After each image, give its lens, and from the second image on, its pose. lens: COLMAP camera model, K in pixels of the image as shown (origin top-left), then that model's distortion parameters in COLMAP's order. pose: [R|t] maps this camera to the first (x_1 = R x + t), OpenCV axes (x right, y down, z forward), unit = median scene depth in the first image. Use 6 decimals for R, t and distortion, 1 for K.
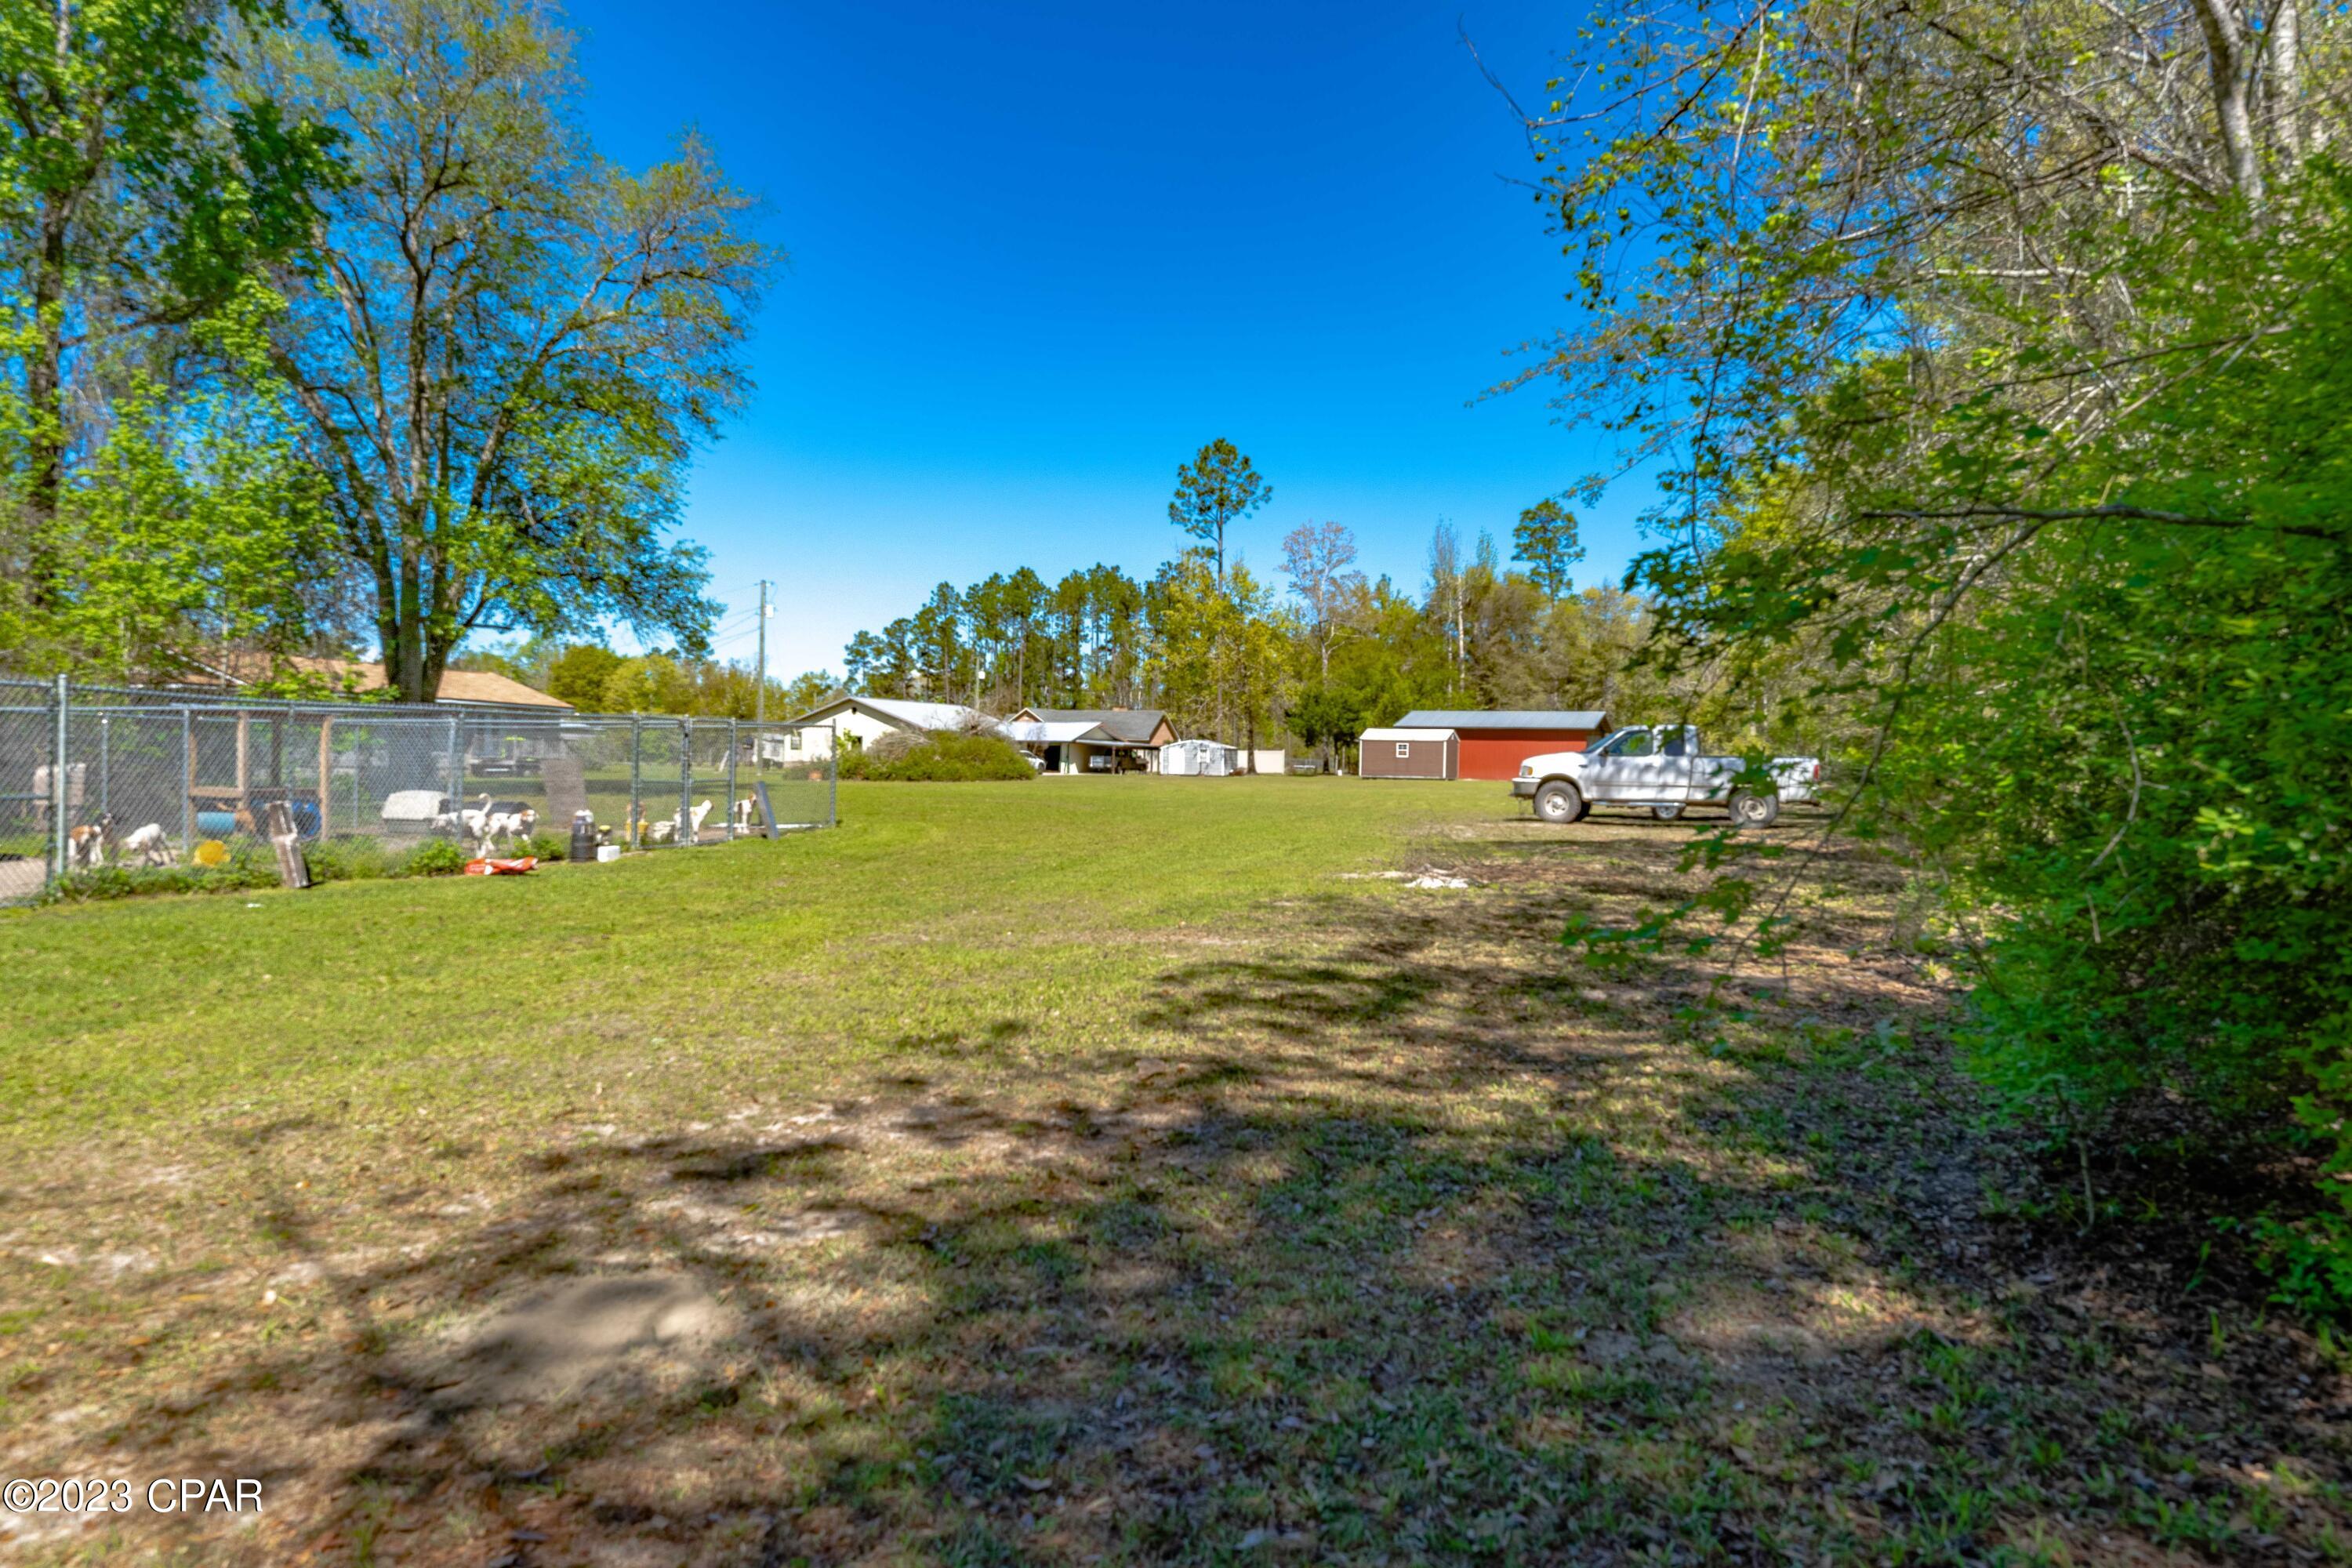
lens RADIAL K [[1619.8, 0, 1176.0], [0, 1619.8, 784.0], [0, 0, 1]] dist [0.000949, 0.000035]
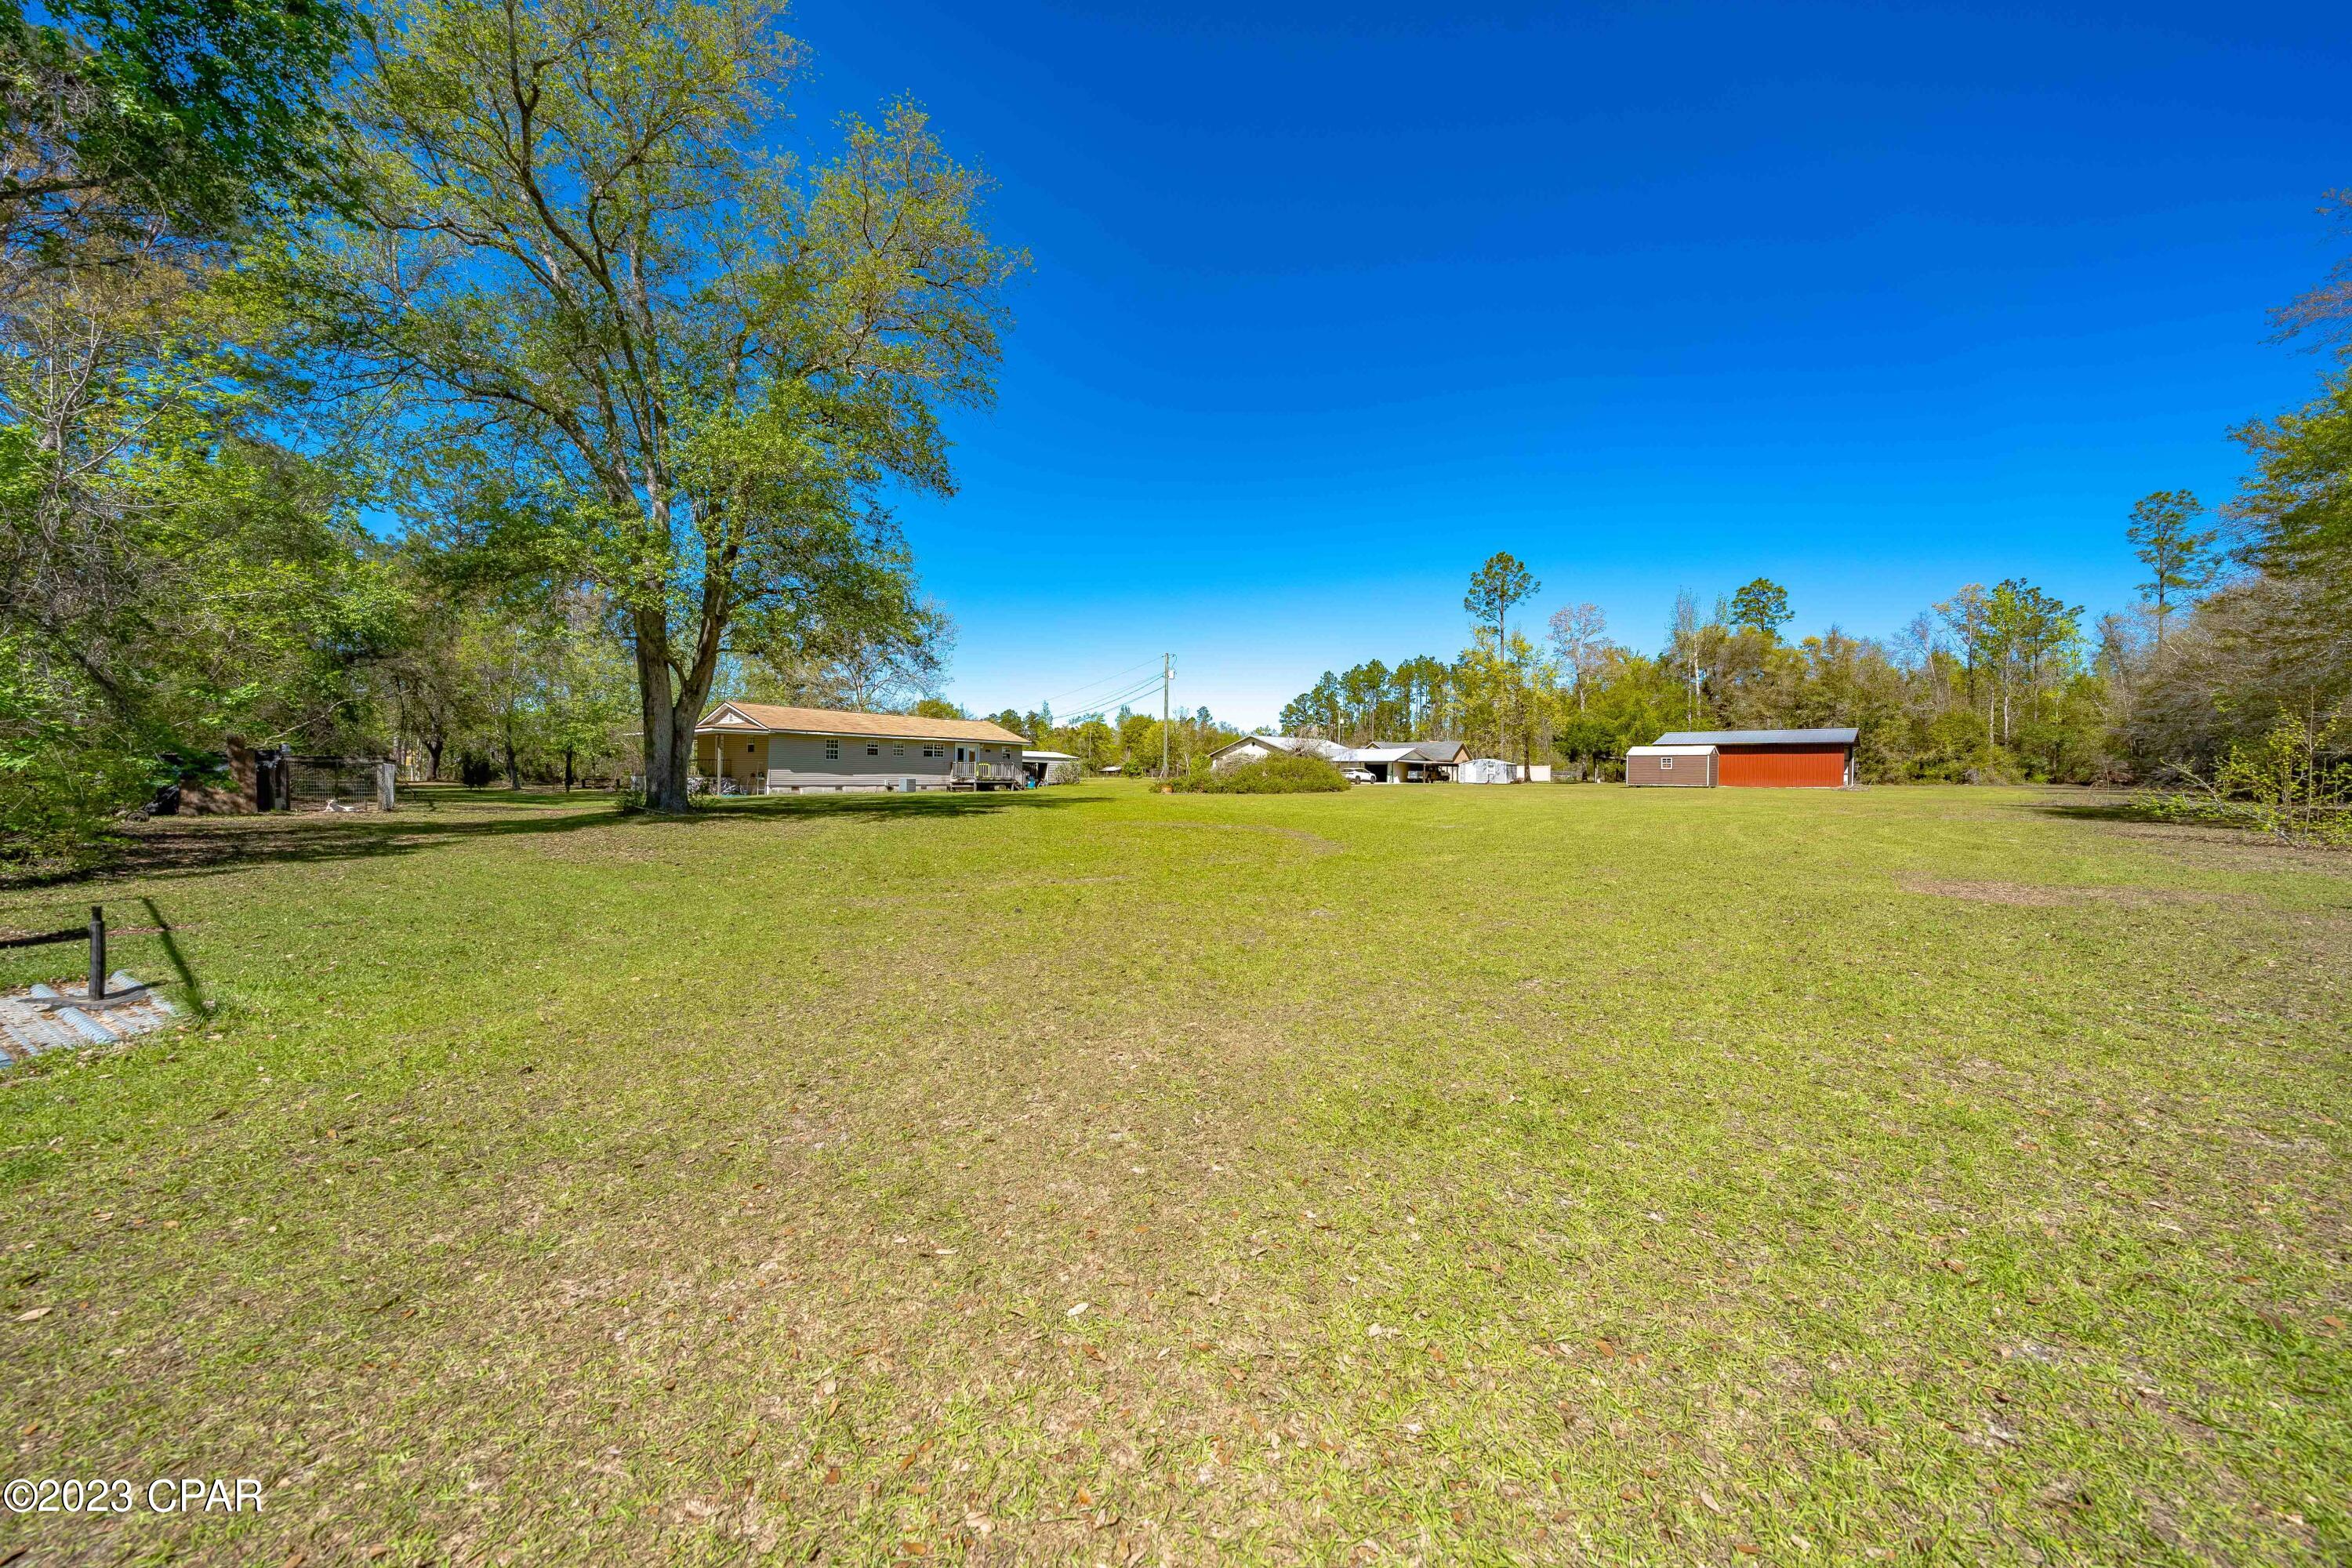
lens RADIAL K [[816.6, 0, 1176.0], [0, 816.6, 784.0], [0, 0, 1]] dist [0.000441, 0.000118]
pose [[0.940098, -0.006725, -0.340839, 0.001187], [0.005958, 0.999977, -0.003297, -0.003918], [0.340853, 0.001069, 0.940116, 0.212616]]
